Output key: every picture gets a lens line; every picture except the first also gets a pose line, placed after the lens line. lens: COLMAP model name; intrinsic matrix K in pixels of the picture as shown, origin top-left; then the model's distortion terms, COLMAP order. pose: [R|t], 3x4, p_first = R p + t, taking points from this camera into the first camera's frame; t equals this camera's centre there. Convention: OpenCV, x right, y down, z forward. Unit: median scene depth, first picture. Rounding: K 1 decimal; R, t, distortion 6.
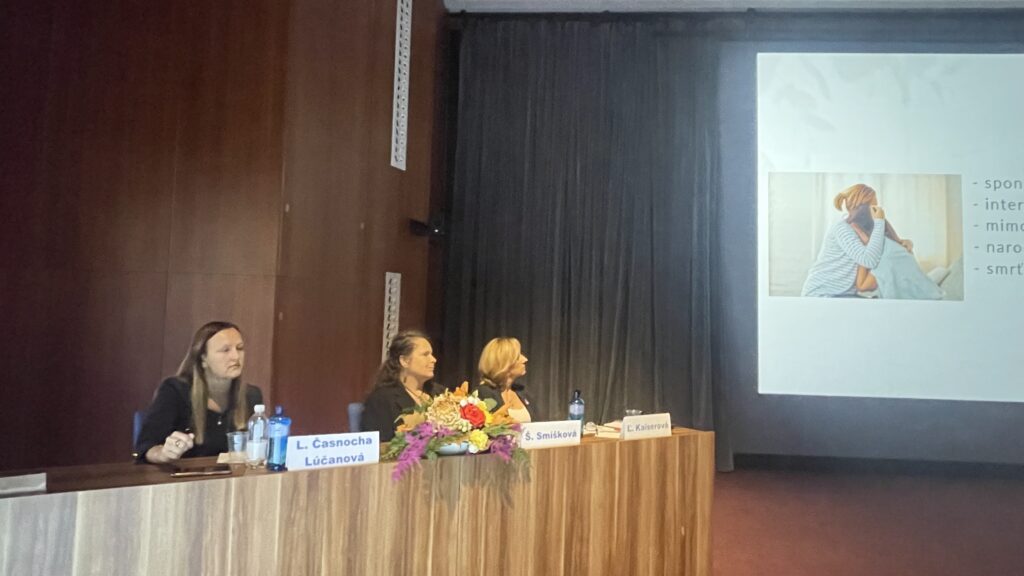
lens RADIAL K [[679.2, 0, 508.9], [0, 679.2, 283.0], [0, 0, 1]] dist [0.005729, -0.023059]
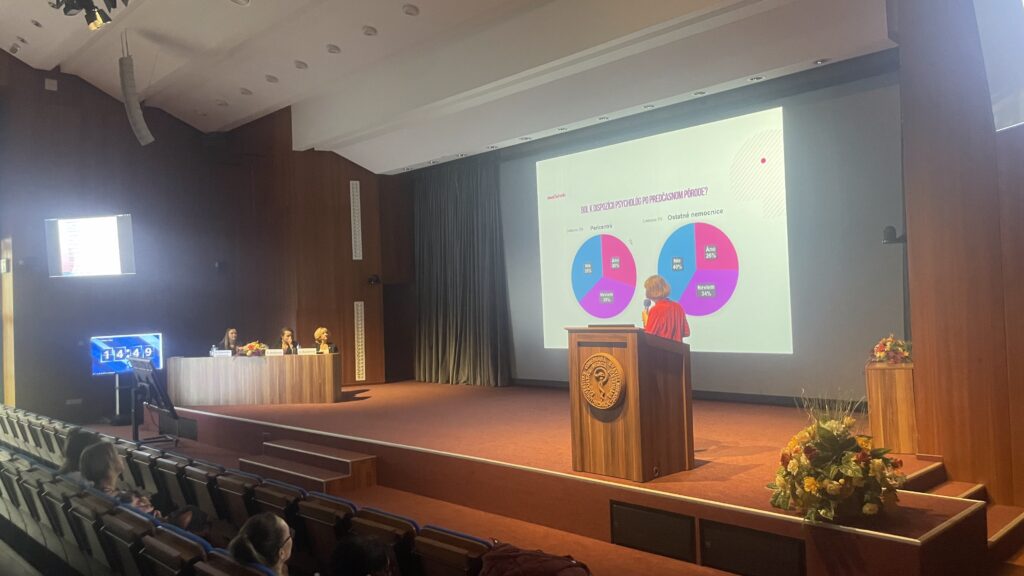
lens RADIAL K [[742.9, 0, 505.9], [0, 742.9, 284.8], [0, 0, 1]] dist [0.075090, -0.058184]
pose [[0.764169, -0.064298, -0.641804, 2.893881], [0.089671, 0.995947, 0.006991, -0.063661], [0.638753, -0.062893, 0.766837, -1.098665]]
